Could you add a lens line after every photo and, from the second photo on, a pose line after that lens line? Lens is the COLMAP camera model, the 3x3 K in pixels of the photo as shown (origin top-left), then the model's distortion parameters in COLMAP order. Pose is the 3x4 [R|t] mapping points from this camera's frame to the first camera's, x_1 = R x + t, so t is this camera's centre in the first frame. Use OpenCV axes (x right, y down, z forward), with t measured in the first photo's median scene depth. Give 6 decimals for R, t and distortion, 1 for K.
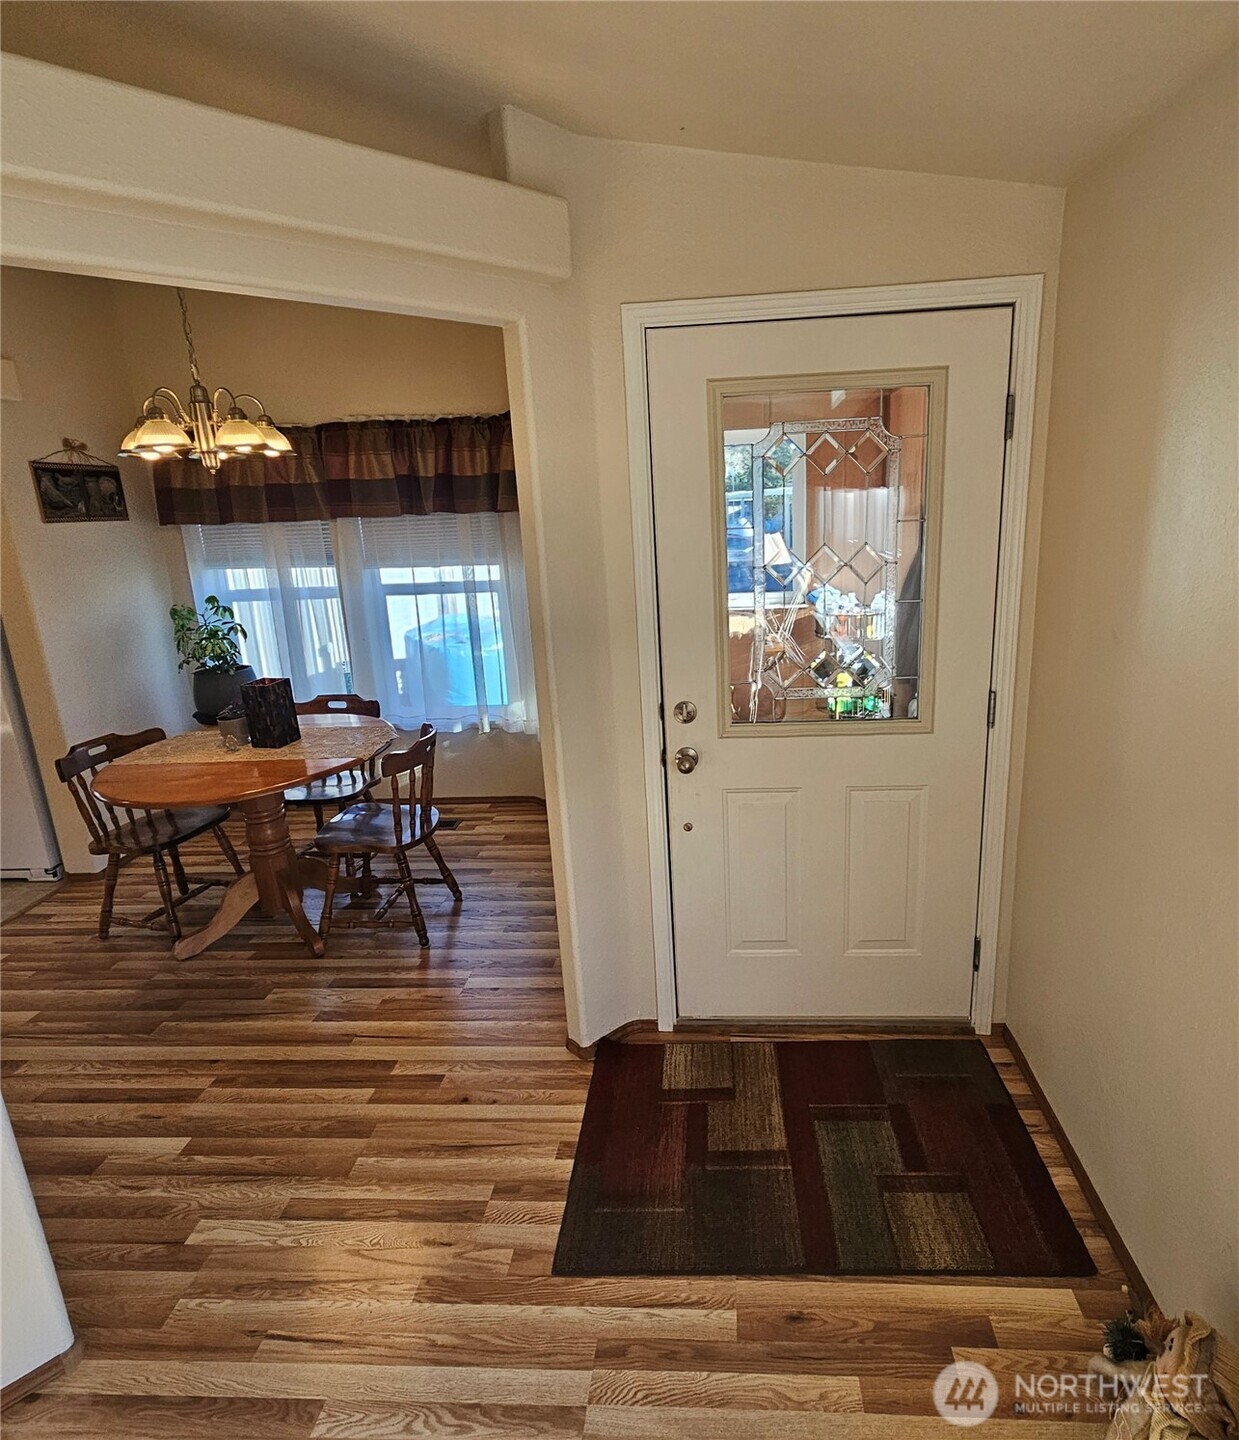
lens RADIAL K [[781.9, 0, 656.4], [0, 781.9, 698.7], [0, 0, 1]] dist [-0.003031, -0.001354]
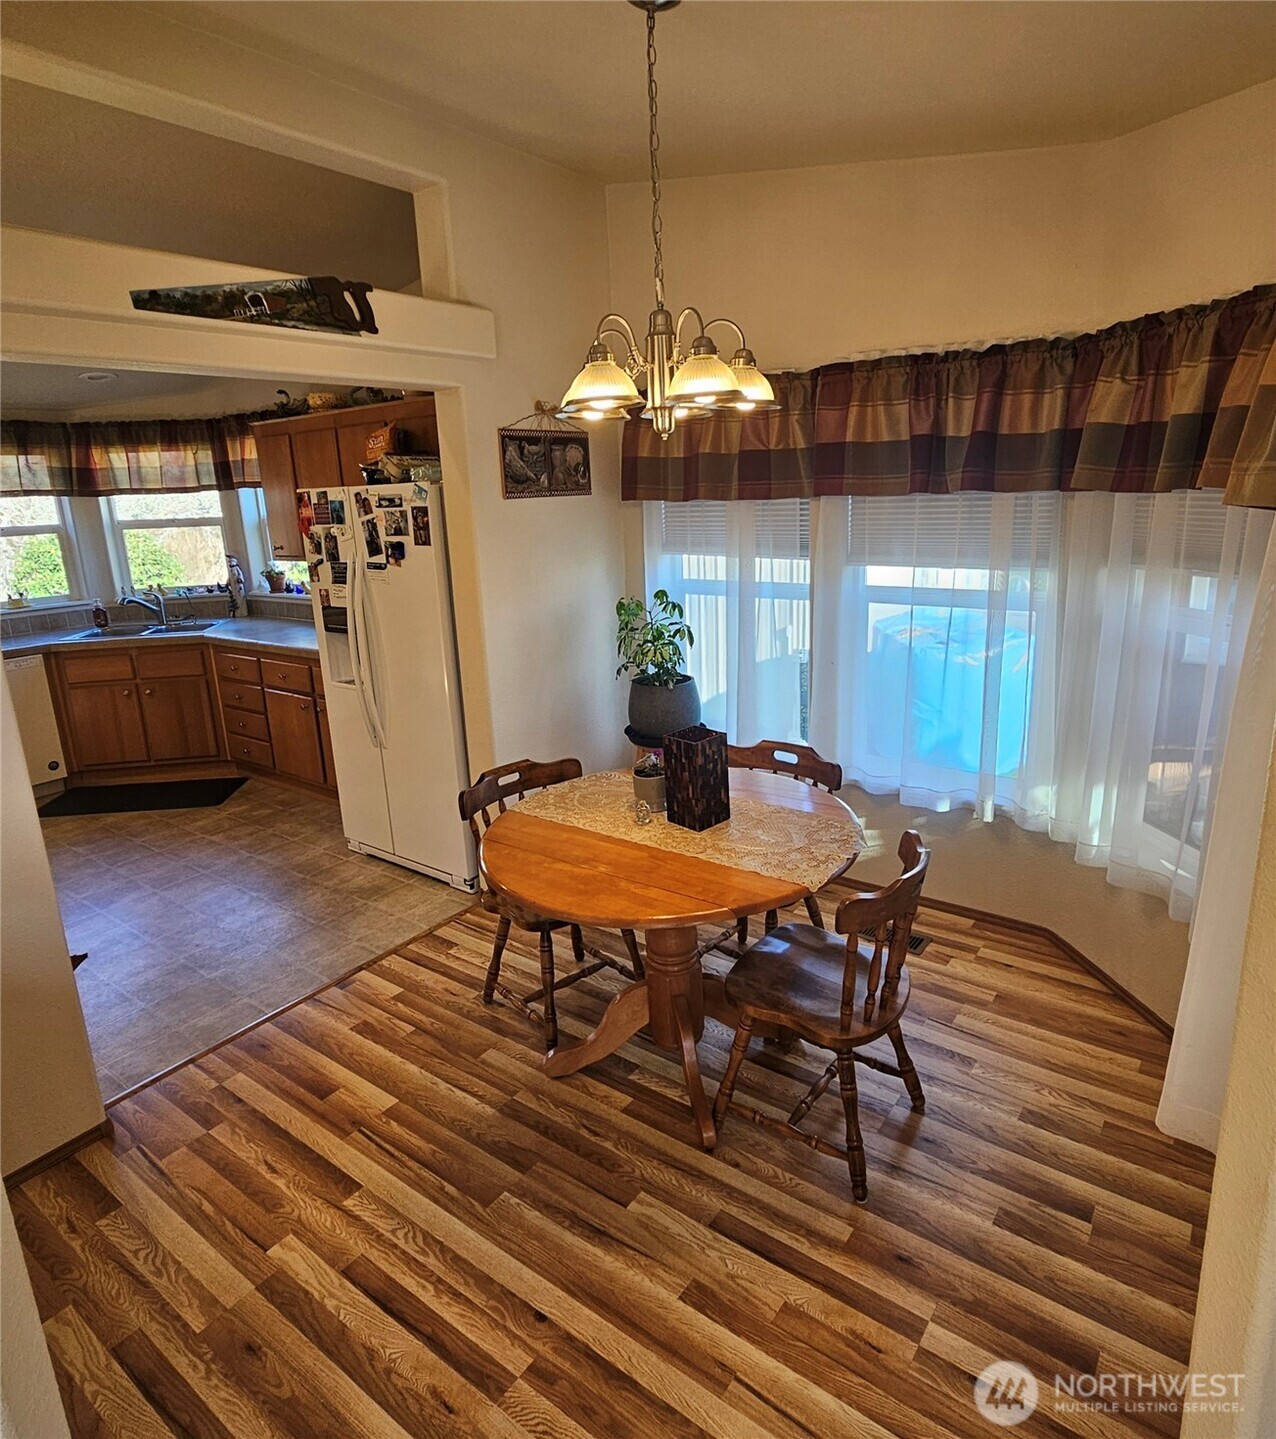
lens RADIAL K [[861.8, 0, 638.0], [0, 861.8, 719.5], [0, 0, 1]] dist [0.002264, 0.000522]
pose [[0.838961, 0.149942, -0.523127, -0.105686], [-0.127722, 0.988694, 0.078553, -0.070381], [0.528991, 0.000912, 0.848627, 0.238740]]
